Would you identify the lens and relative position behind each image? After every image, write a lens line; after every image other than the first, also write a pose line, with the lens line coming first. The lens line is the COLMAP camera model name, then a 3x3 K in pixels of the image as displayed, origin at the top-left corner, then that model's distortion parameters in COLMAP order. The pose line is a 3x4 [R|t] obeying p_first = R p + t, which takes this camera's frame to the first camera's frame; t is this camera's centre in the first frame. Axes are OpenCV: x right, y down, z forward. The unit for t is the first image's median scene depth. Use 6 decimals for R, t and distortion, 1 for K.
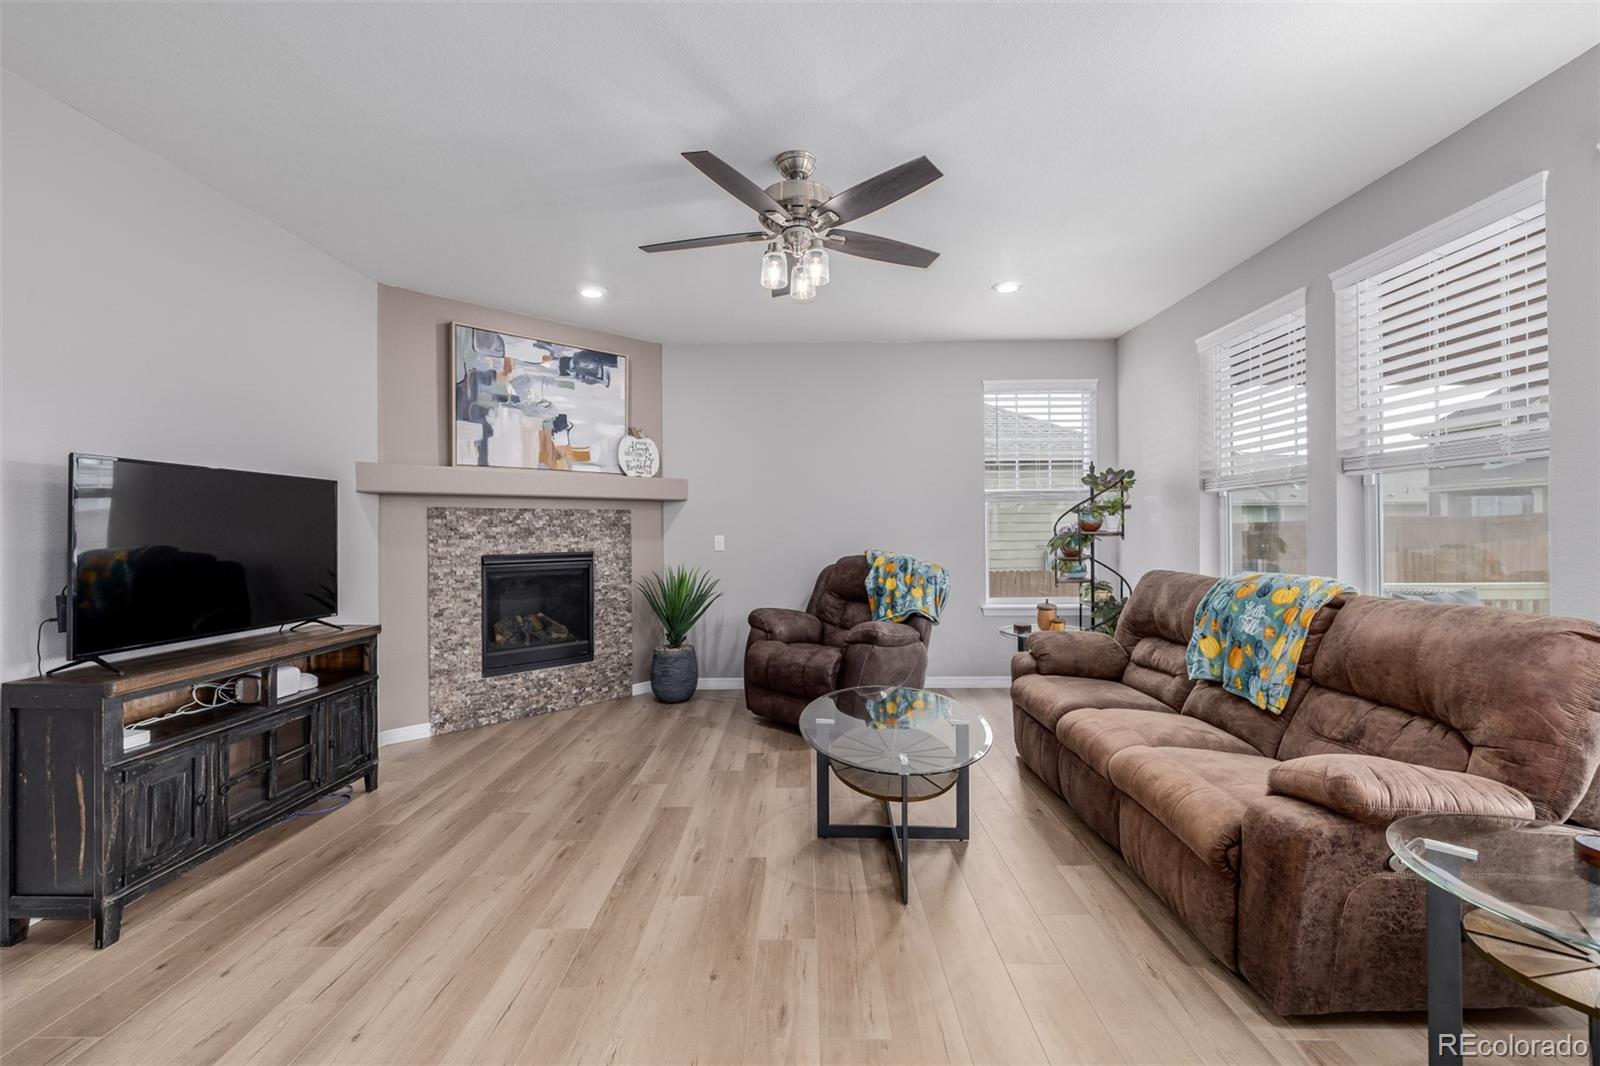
lens RADIAL K [[680.8, 0, 821.3], [0, 680.8, 530.1], [0, 0, 1]] dist [-0.004670, 0.000395]
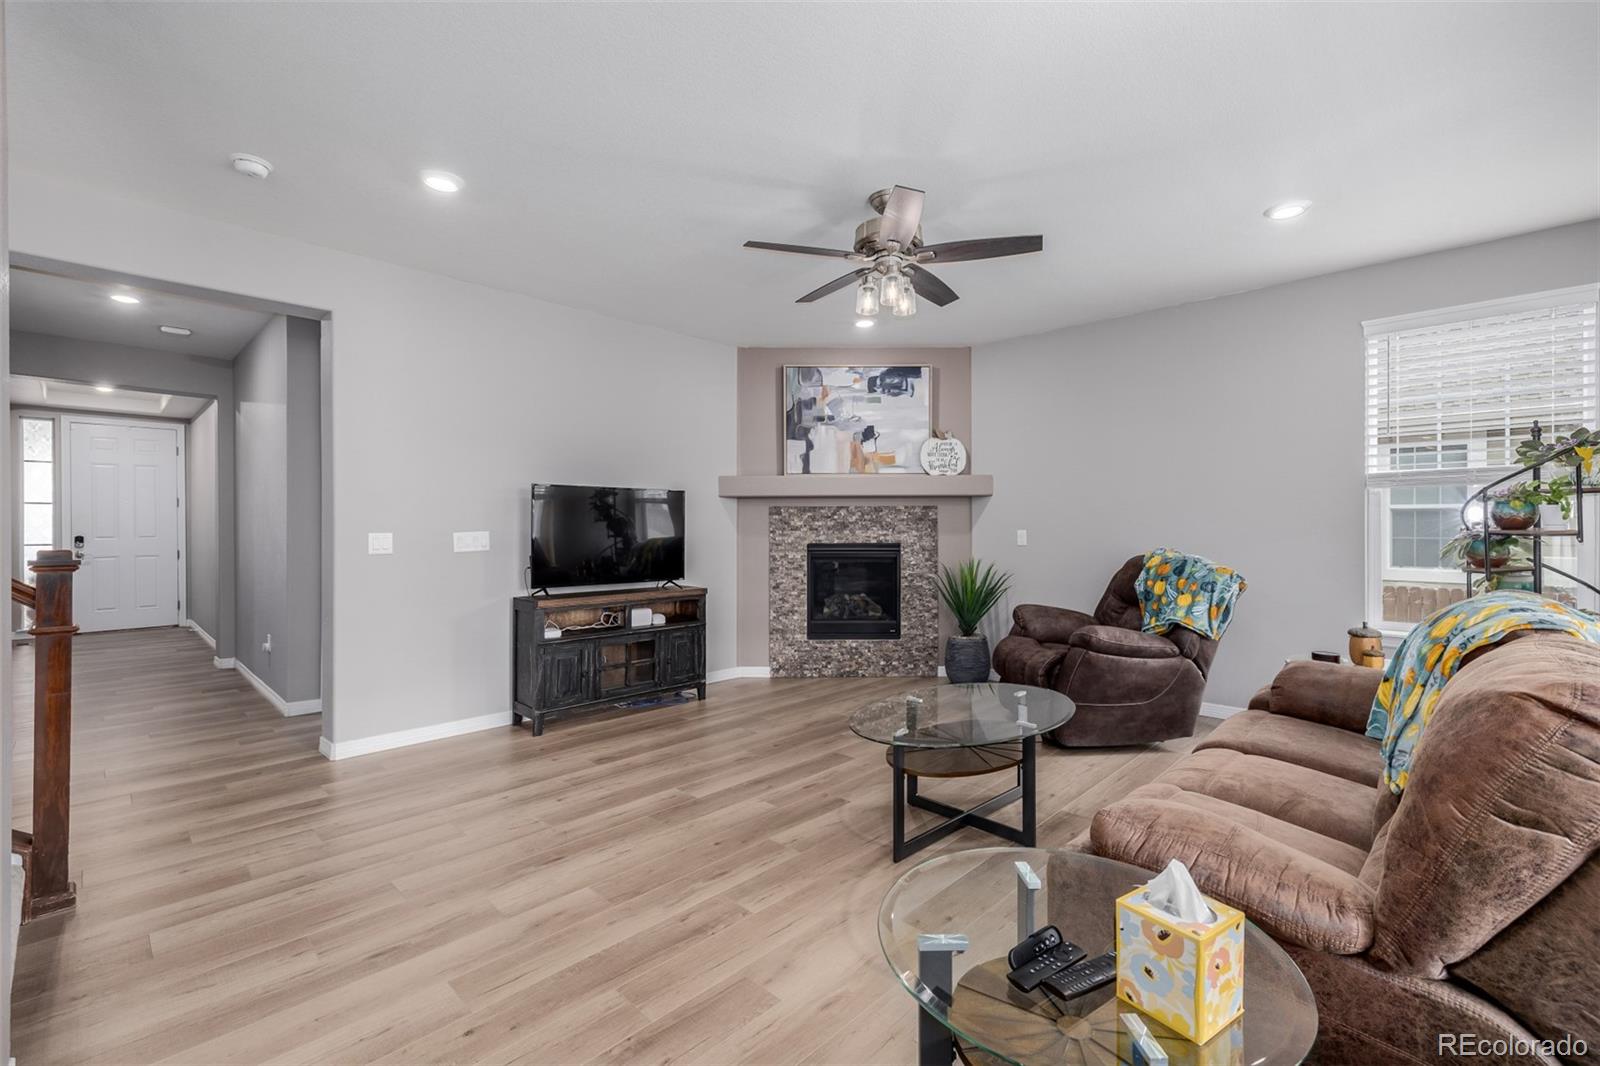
lens RADIAL K [[697.6, 0, 772.8], [0, 697.6, 528.9], [0, 0, 1]] dist [-0.003174, -0.000804]
pose [[0.709127, 0.009299, -0.705019, 0.380727], [-0.004648, 0.999953, 0.008514, -0.001203], [0.705065, -0.002761, 0.709137, 0.025902]]
